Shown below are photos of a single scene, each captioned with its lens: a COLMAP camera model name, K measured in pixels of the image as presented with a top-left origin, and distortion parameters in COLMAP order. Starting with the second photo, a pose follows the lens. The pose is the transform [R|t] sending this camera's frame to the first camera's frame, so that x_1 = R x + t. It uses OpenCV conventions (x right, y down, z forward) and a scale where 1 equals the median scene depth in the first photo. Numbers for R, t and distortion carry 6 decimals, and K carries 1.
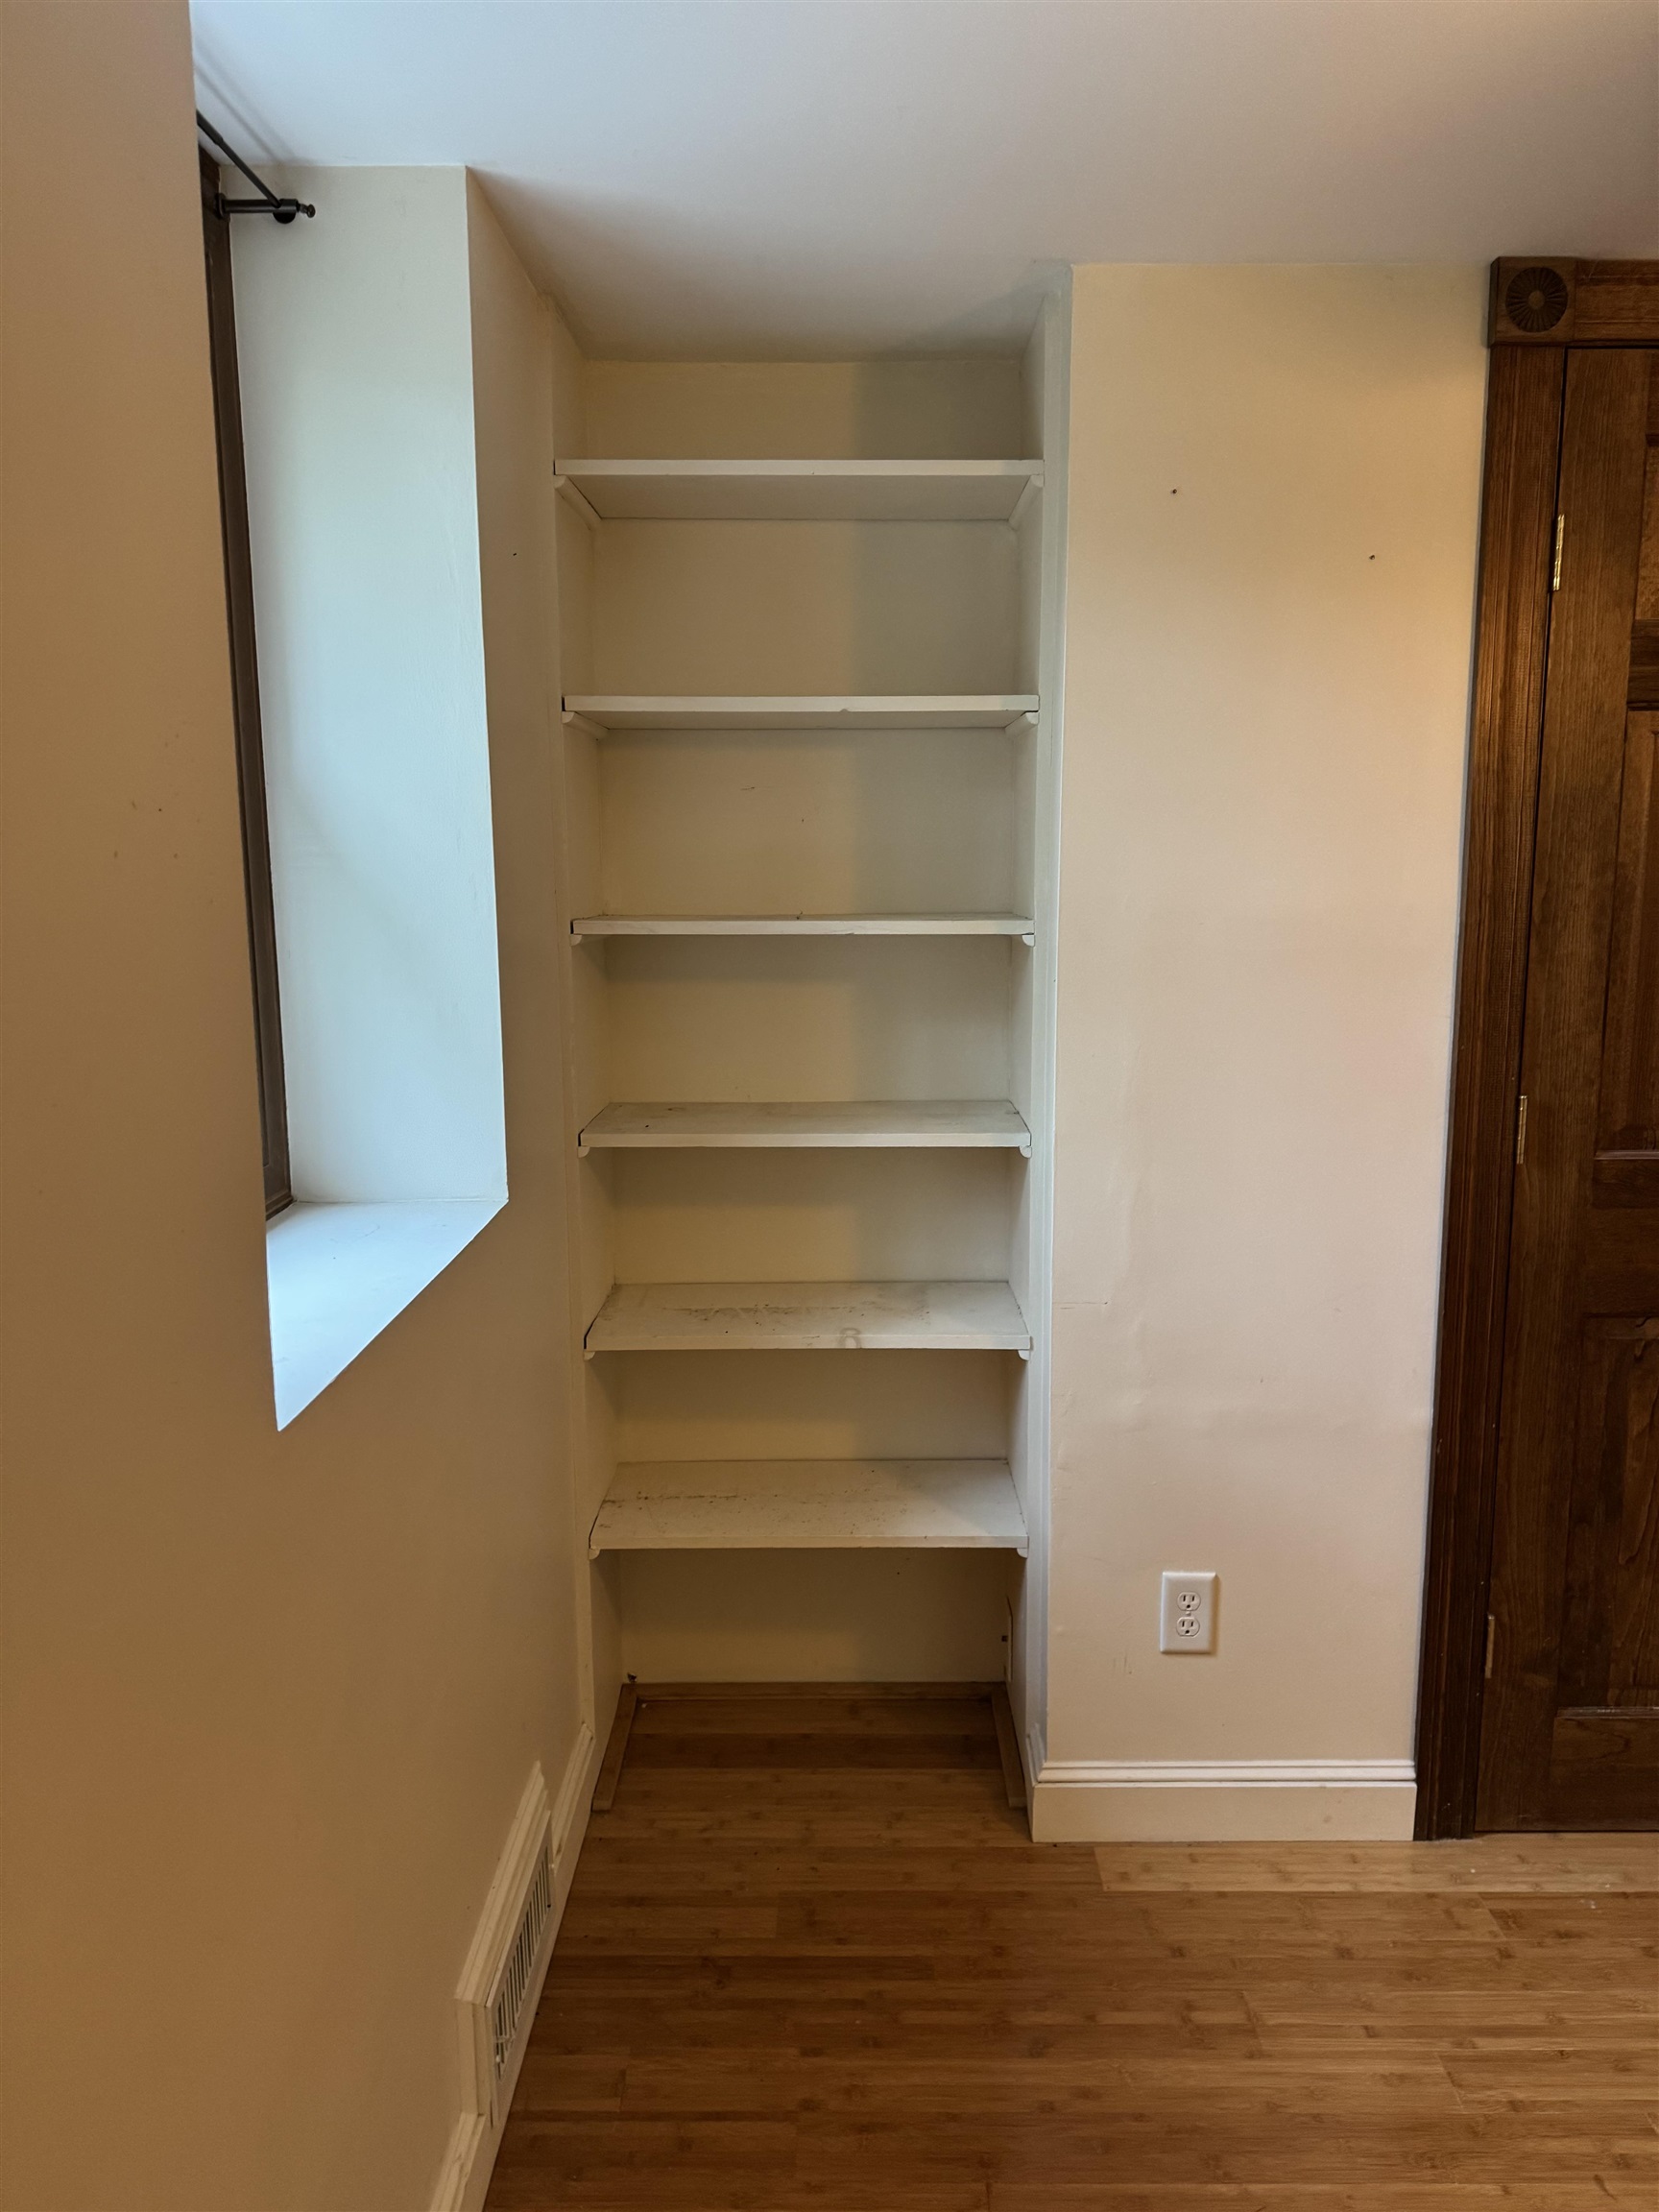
lens RADIAL K [[1548.3, 0, 847.9], [0, 1548.3, 1098.7], [0, 0, 1]] dist [0.036575, -0.046741]
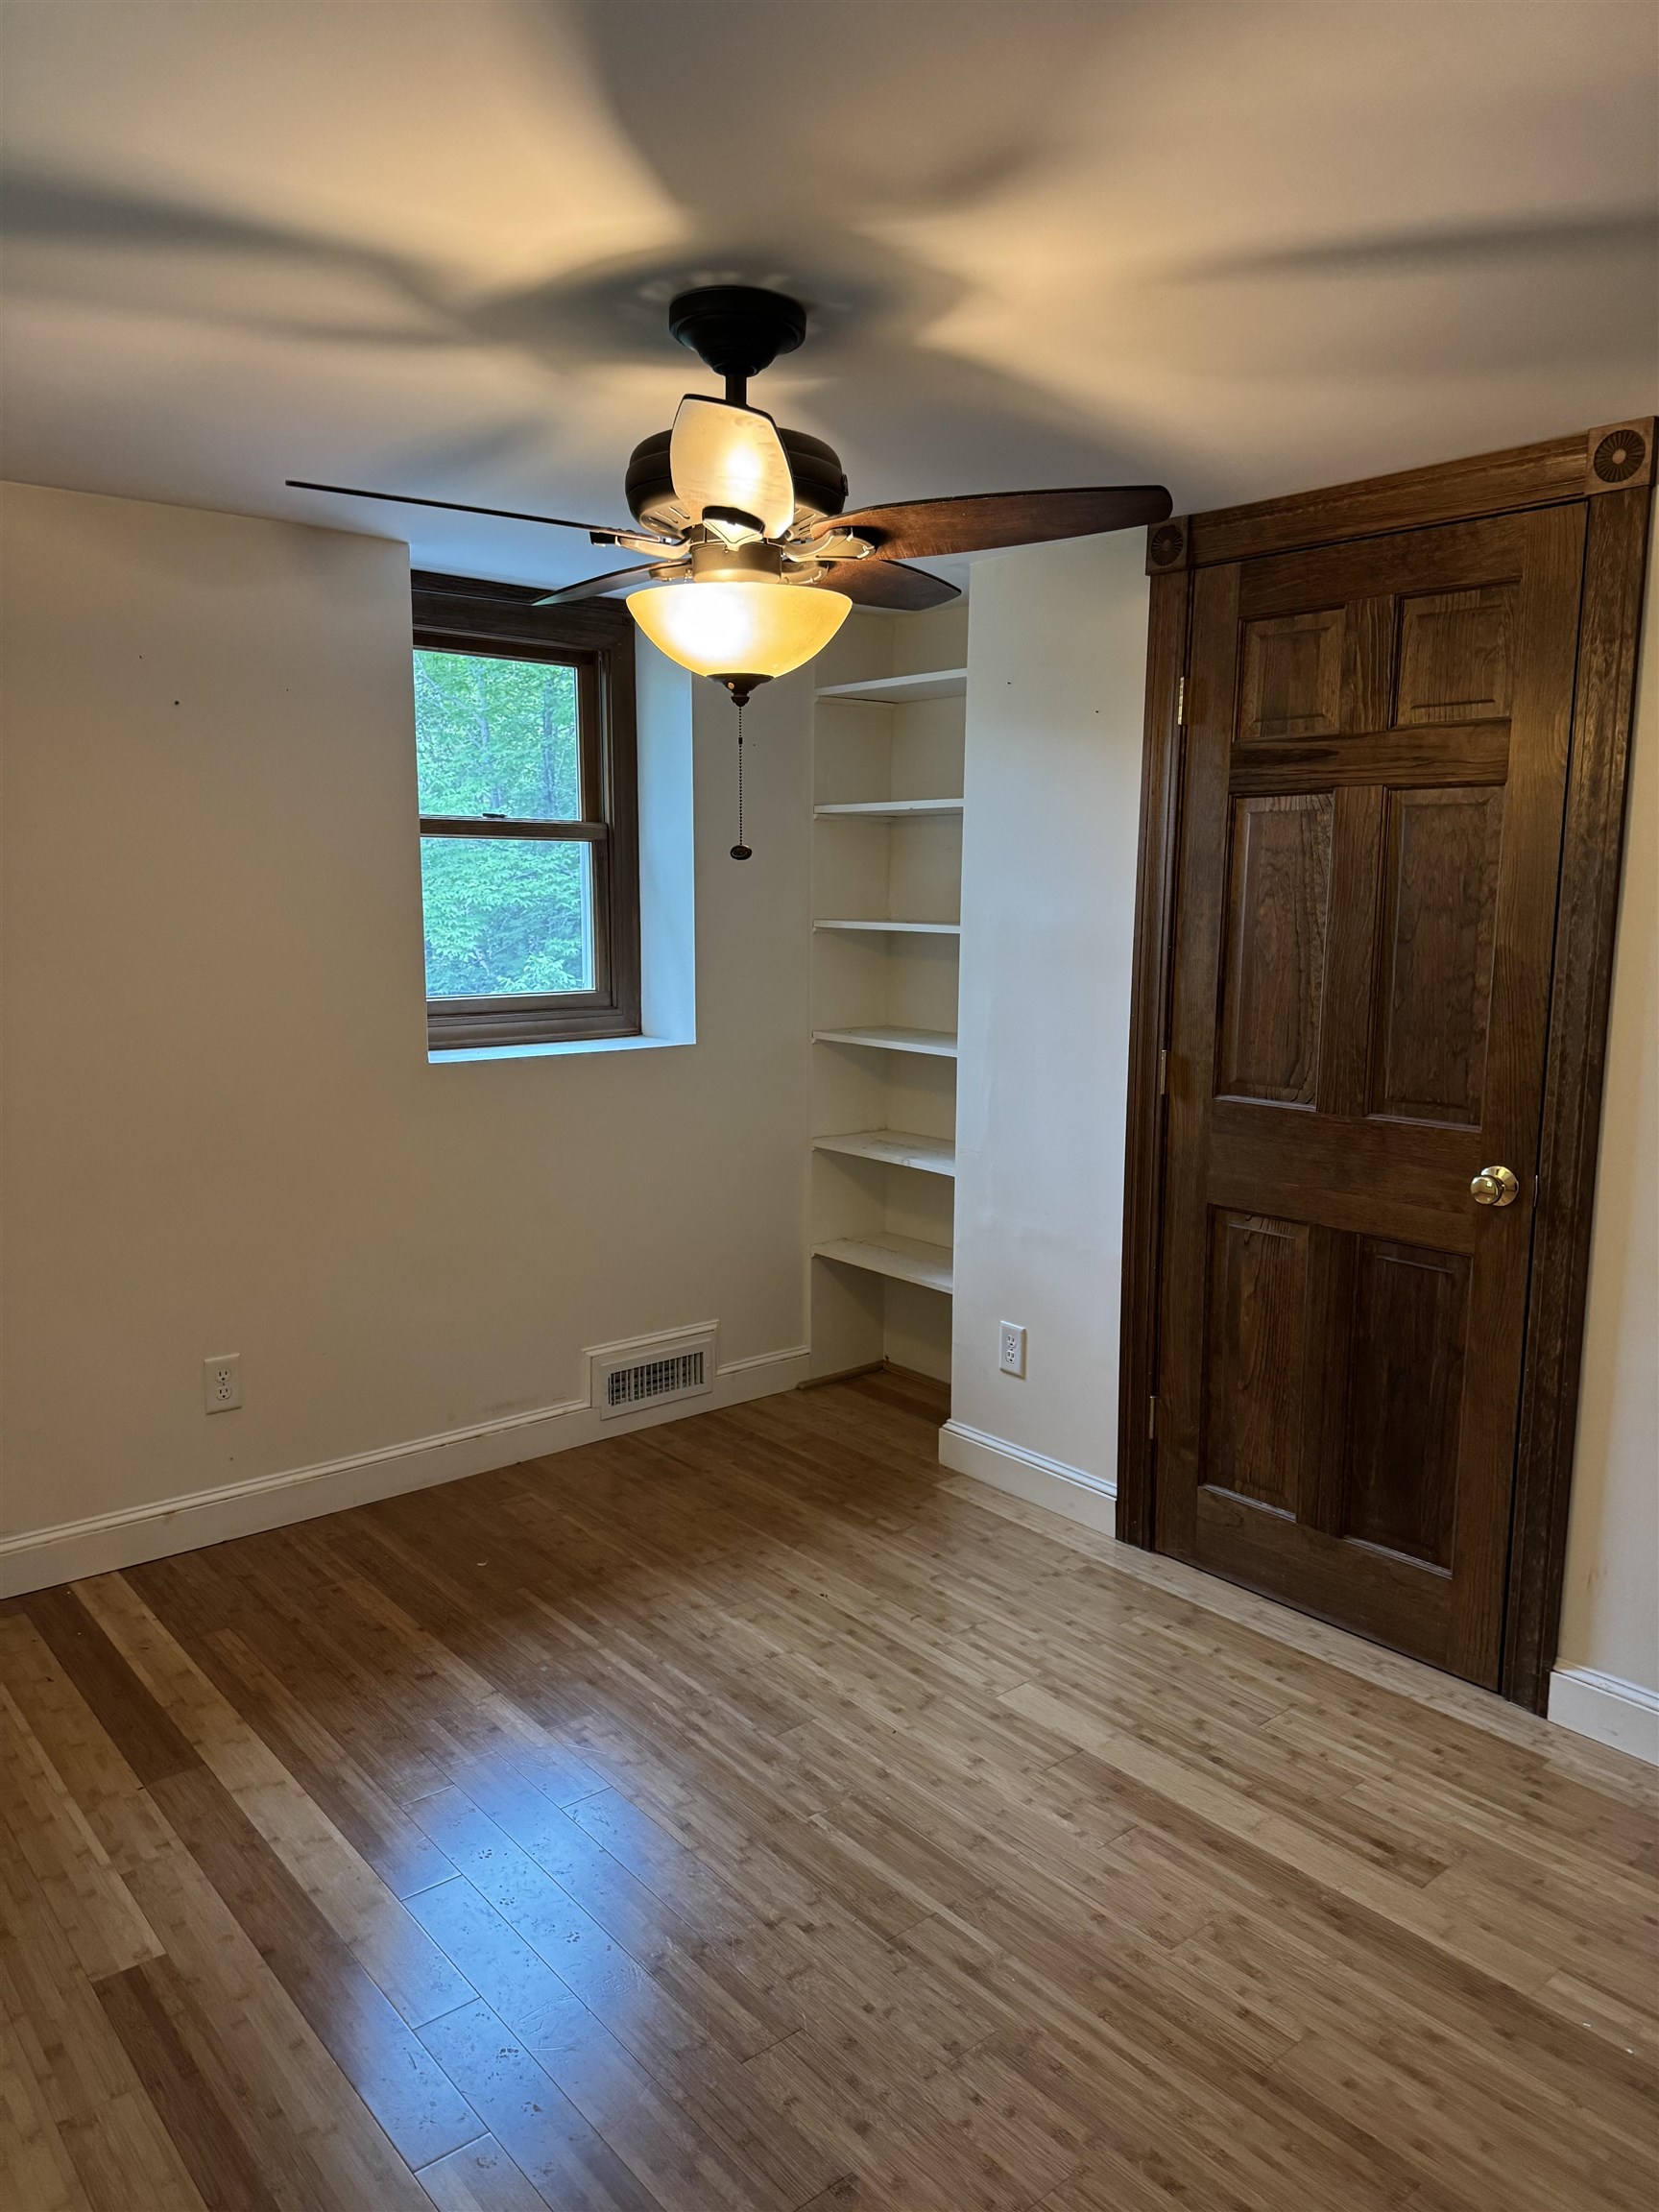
lens RADIAL K [[1548.3, 0, 829.6], [0, 1548.3, 1112.2], [0, 0, 1]] dist [0.036575, -0.046741]
pose [[0.640948, 0.125807, -0.757204, 1.340402], [-0.129821, 0.990033, 0.054602, 0.018422], [0.756526, 0.063304, 0.650892, -0.234951]]
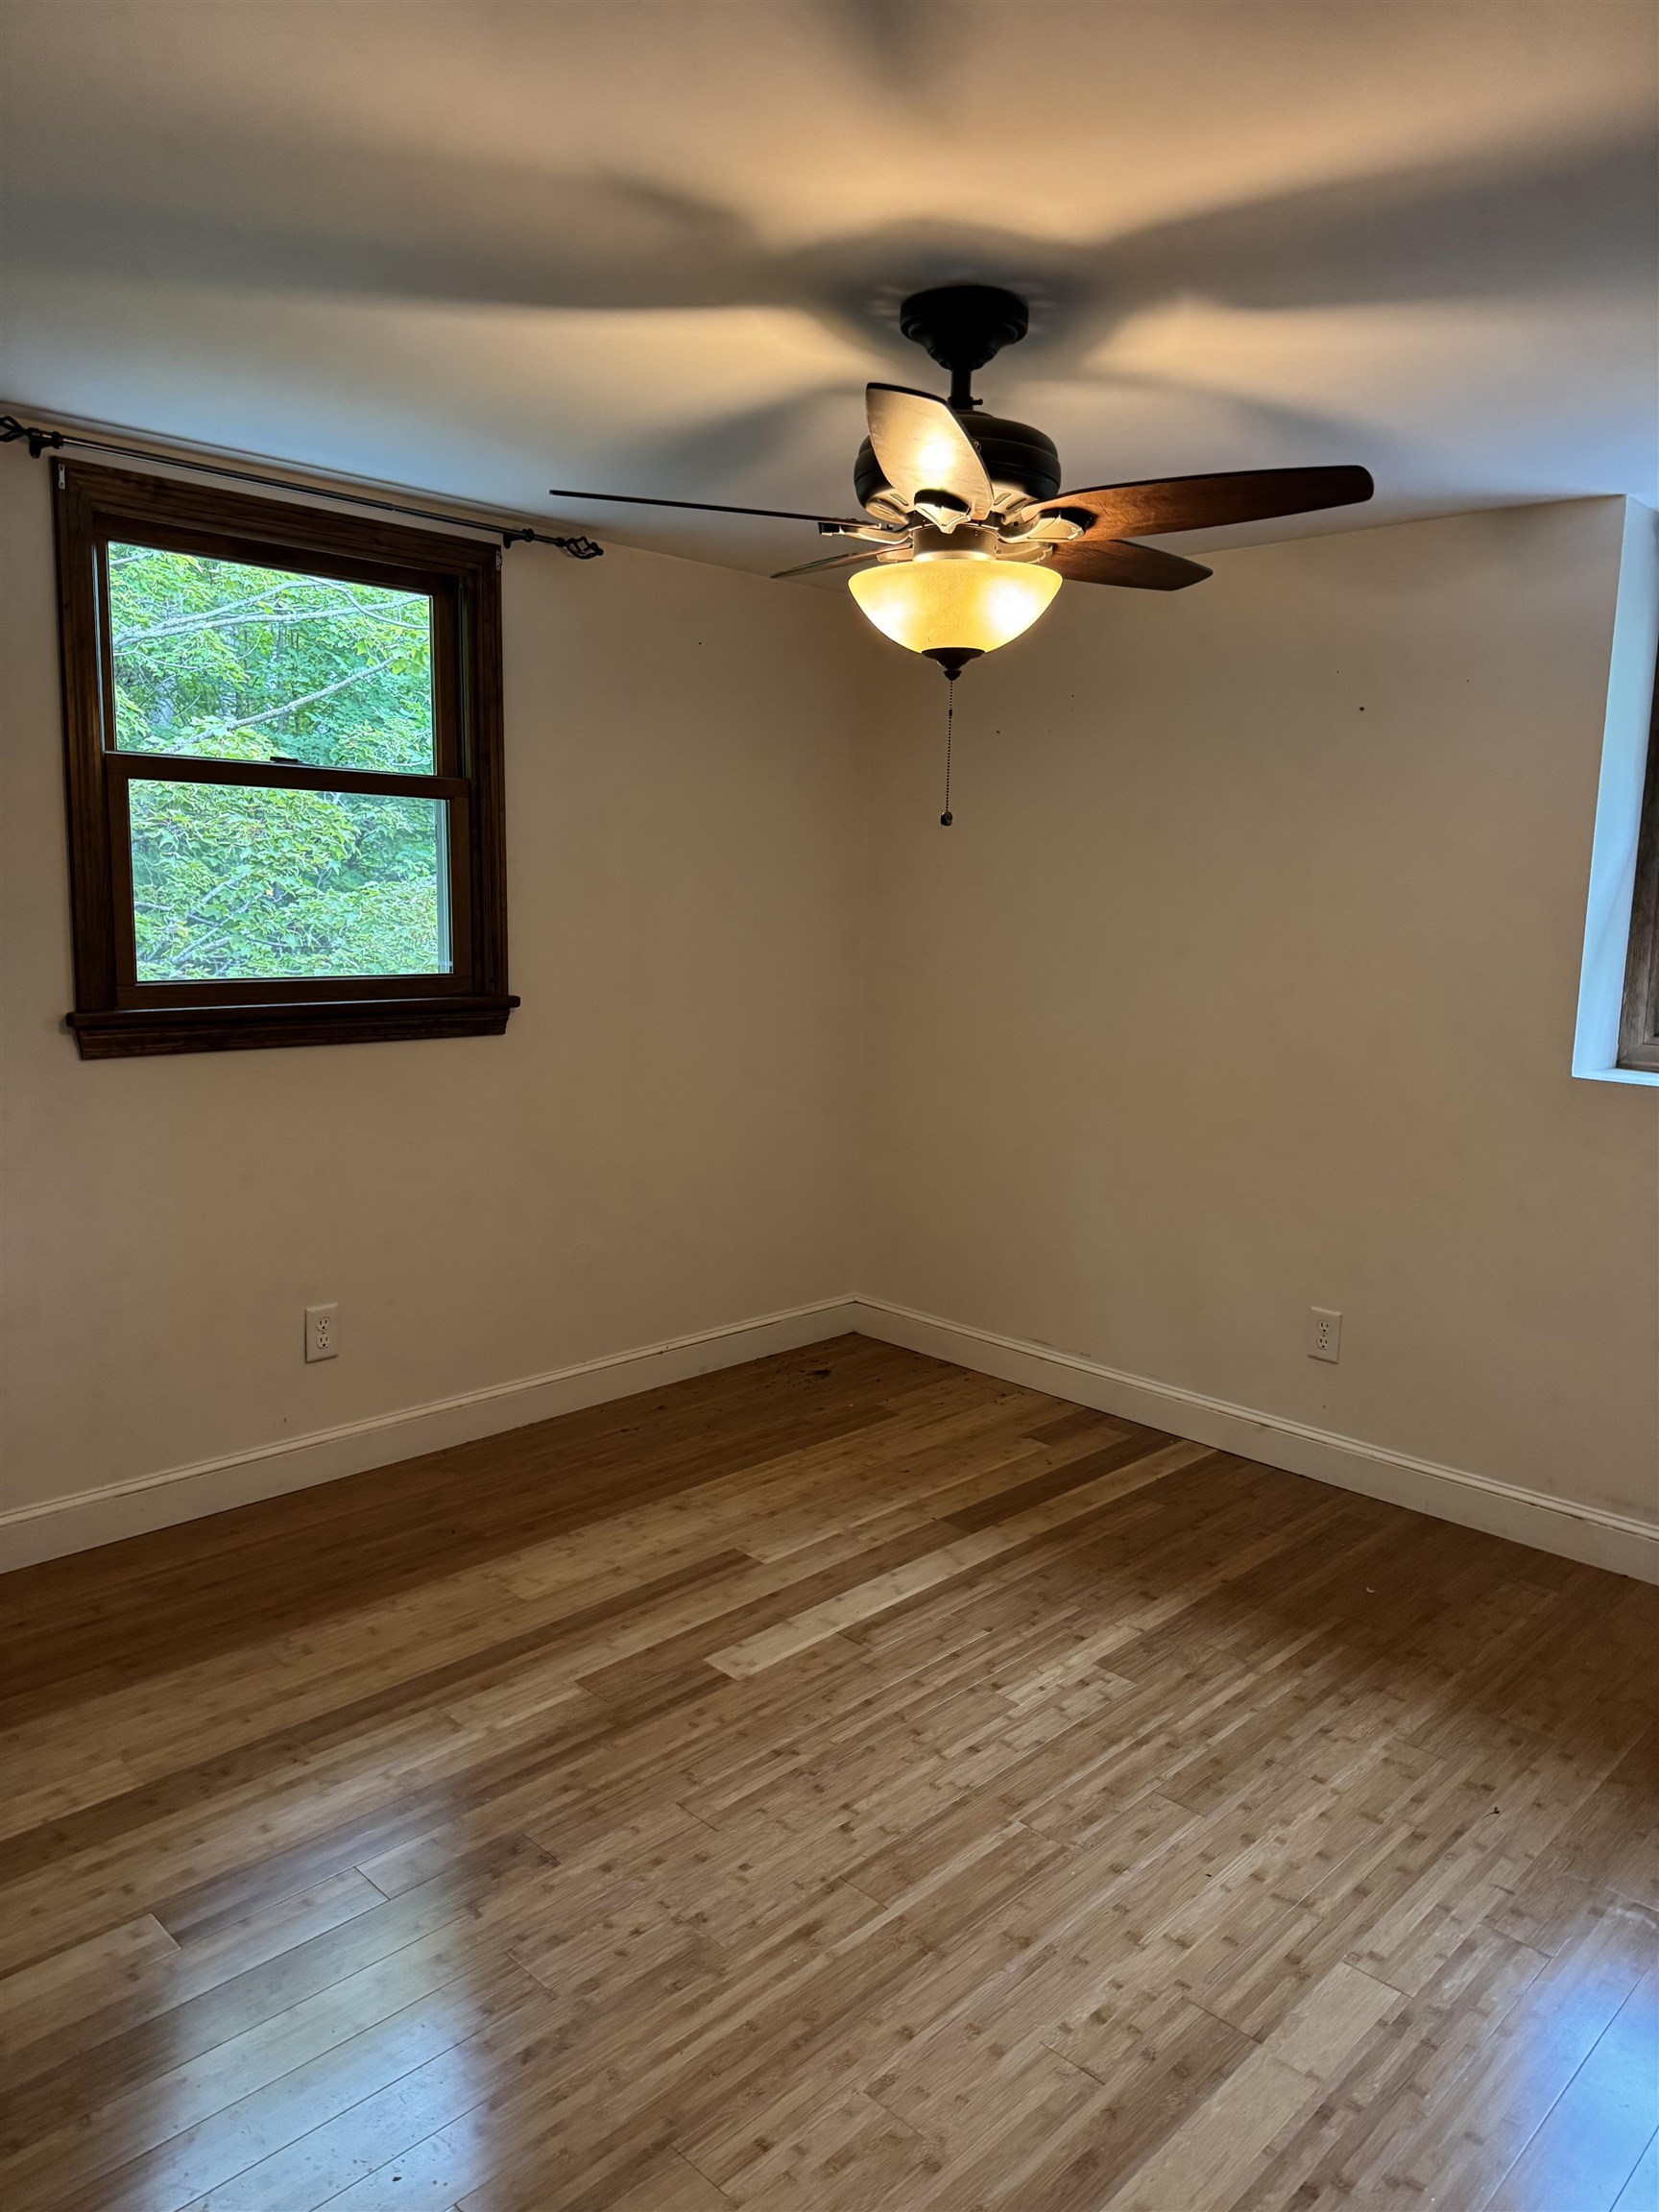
lens RADIAL K [[1548.3, 0, 841.6], [0, 1548.3, 1107.9], [0, 0, 1]] dist [0.036575, -0.046741]
pose [[-0.692487, 0.095455, -0.715087, 1.355407], [-0.137236, 0.955679, 0.260470, -0.152559], [0.708257, 0.278508, -0.648696, 0.989108]]
